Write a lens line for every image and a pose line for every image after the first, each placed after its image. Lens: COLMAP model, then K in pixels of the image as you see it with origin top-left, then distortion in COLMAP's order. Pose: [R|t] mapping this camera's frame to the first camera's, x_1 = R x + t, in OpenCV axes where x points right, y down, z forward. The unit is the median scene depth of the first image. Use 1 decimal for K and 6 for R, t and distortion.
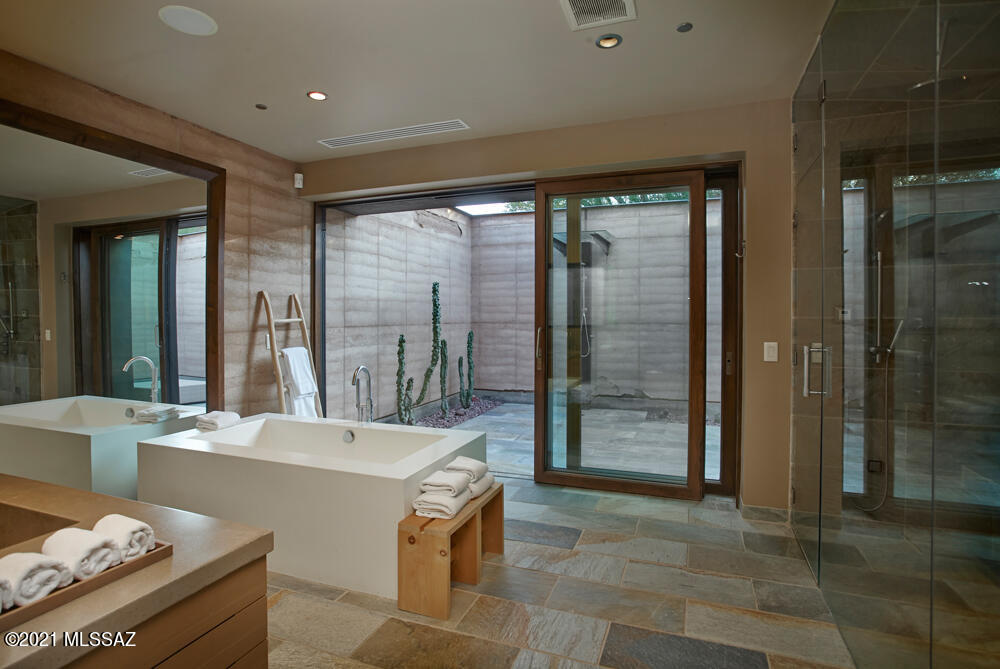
lens RADIAL K [[525.7, 0, 498.4], [0, 525.7, 328.4], [0, 0, 1]] dist [-0.036309, 0.000711]
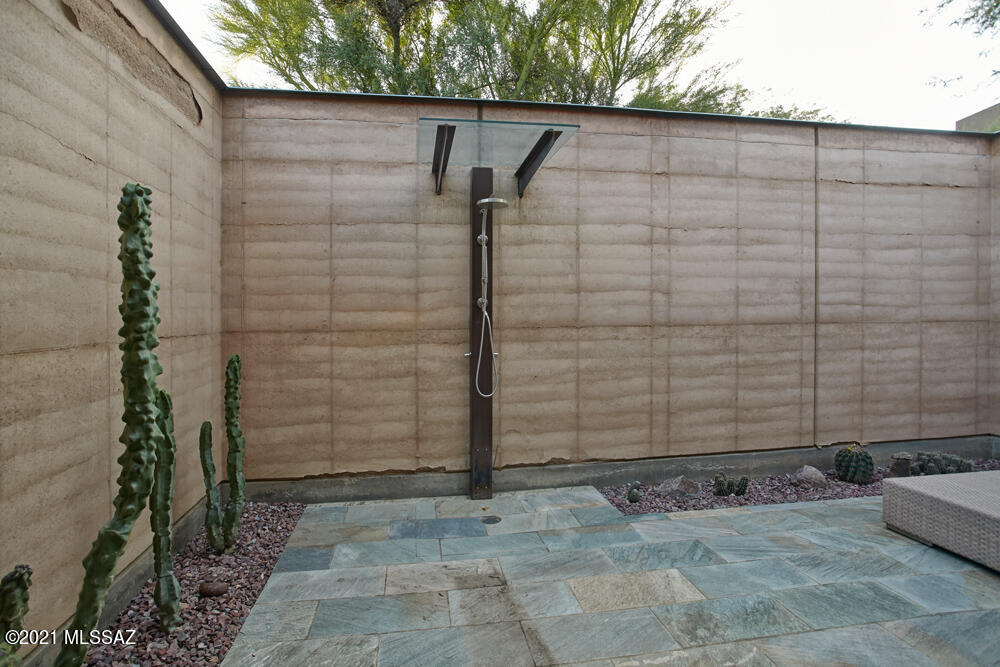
lens RADIAL K [[525.7, 0, 495.5], [0, 525.7, 312.7], [0, 0, 1]] dist [-0.036309, 0.000711]
pose [[0.871189, -0.009235, 0.490861, -0.068314], [0.022770, 0.999507, -0.021608, -0.013403], [-0.490419, 0.030001, 0.870970, 0.527798]]
